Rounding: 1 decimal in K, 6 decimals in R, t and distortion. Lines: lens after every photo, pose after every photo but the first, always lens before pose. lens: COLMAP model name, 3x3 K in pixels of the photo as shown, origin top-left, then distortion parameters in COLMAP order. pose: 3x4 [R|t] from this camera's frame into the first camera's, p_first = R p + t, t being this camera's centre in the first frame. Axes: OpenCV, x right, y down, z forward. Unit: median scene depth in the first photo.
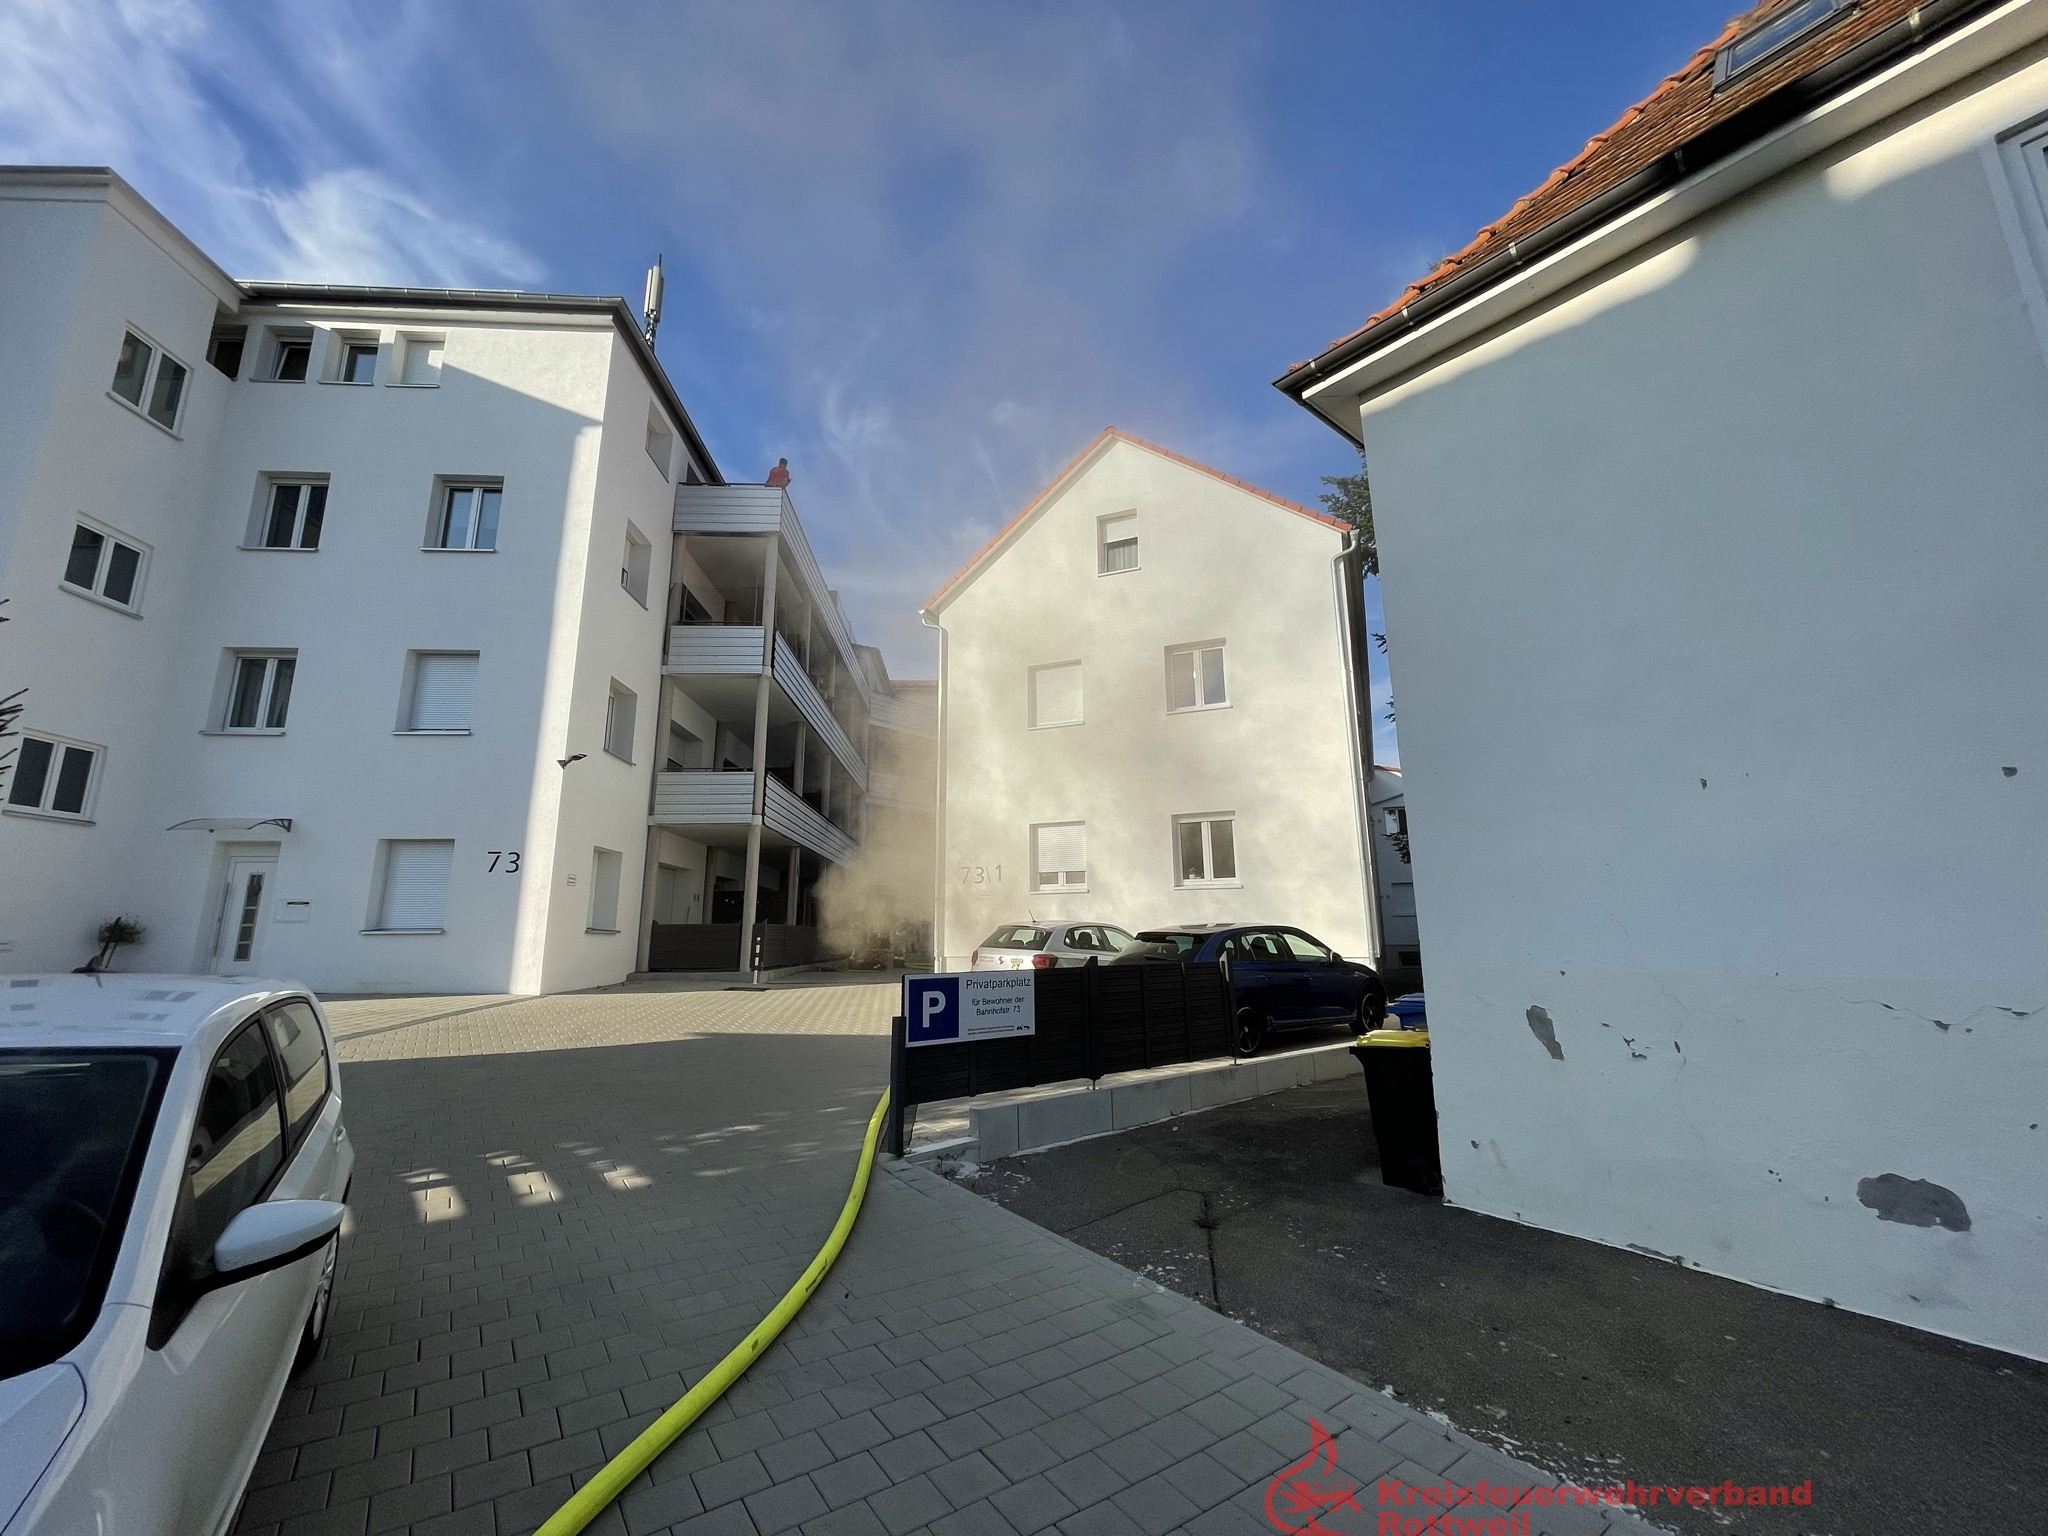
lens RADIAL K [[829.8, 0, 1033.2], [0, 829.8, 759.7], [0, 0, 1]] dist [0.001450, 0.000391]
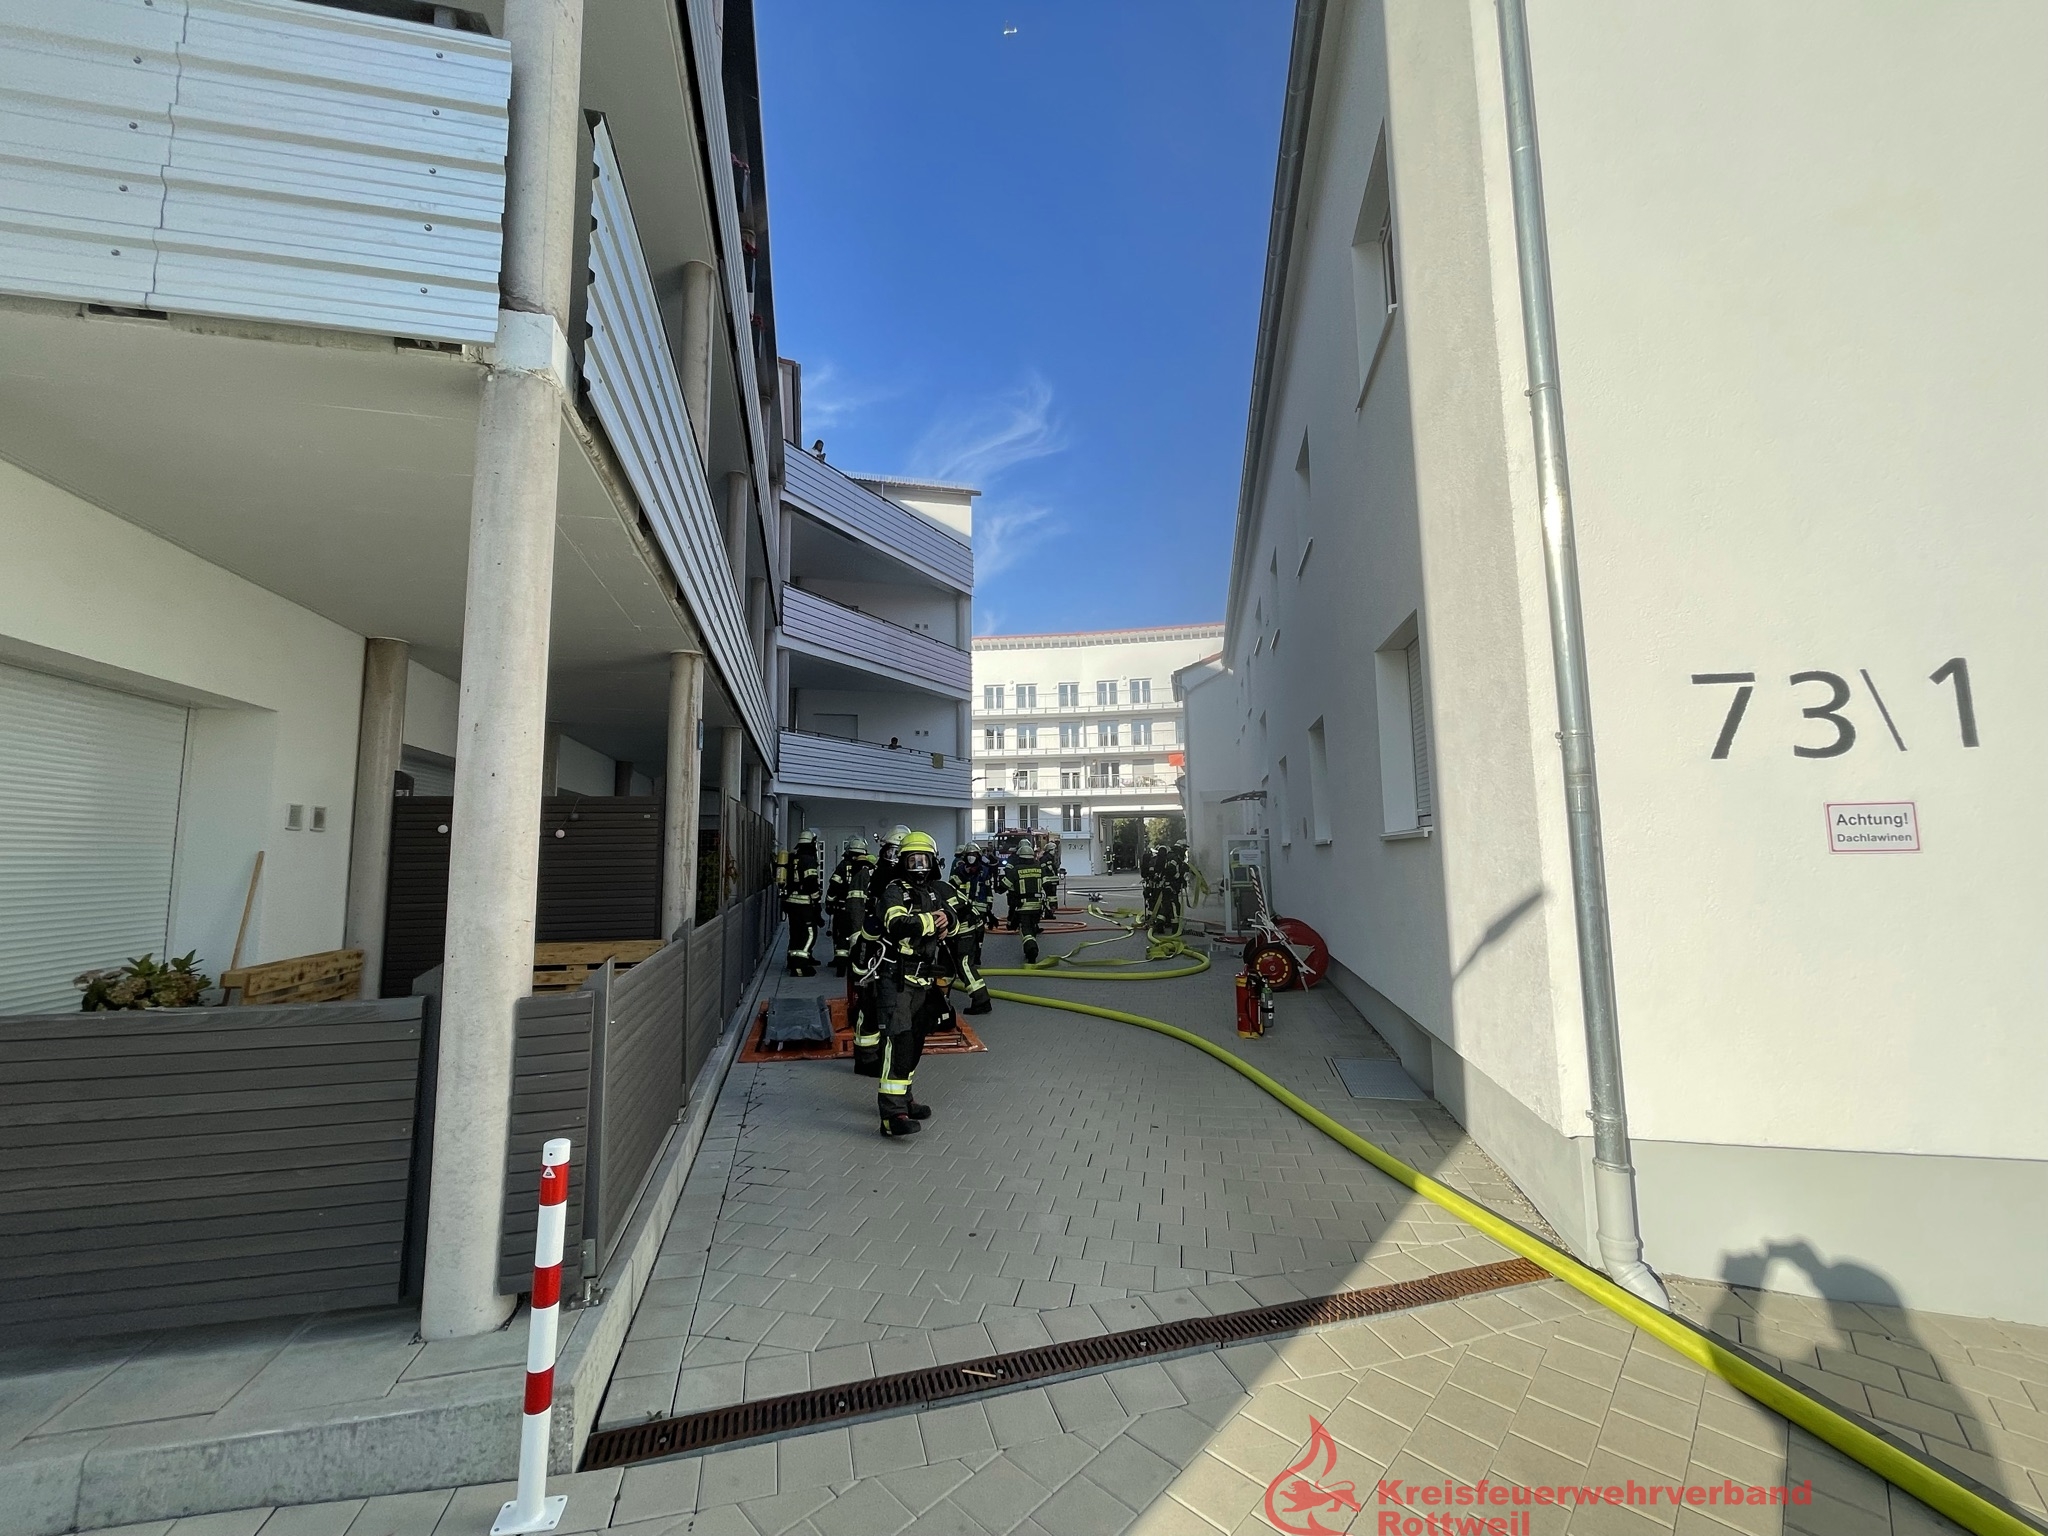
lens RADIAL K [[829.8, 0, 1033.2], [0, 829.8, 759.7], [0, 0, 1]] dist [0.001450, 0.000391]
pose [[0.982298, 0.016171, 0.186625, -0.273870], [-0.035231, 0.994437, 0.099269, 0.135445], [-0.183982, -0.104087, 0.977403, 0.838030]]
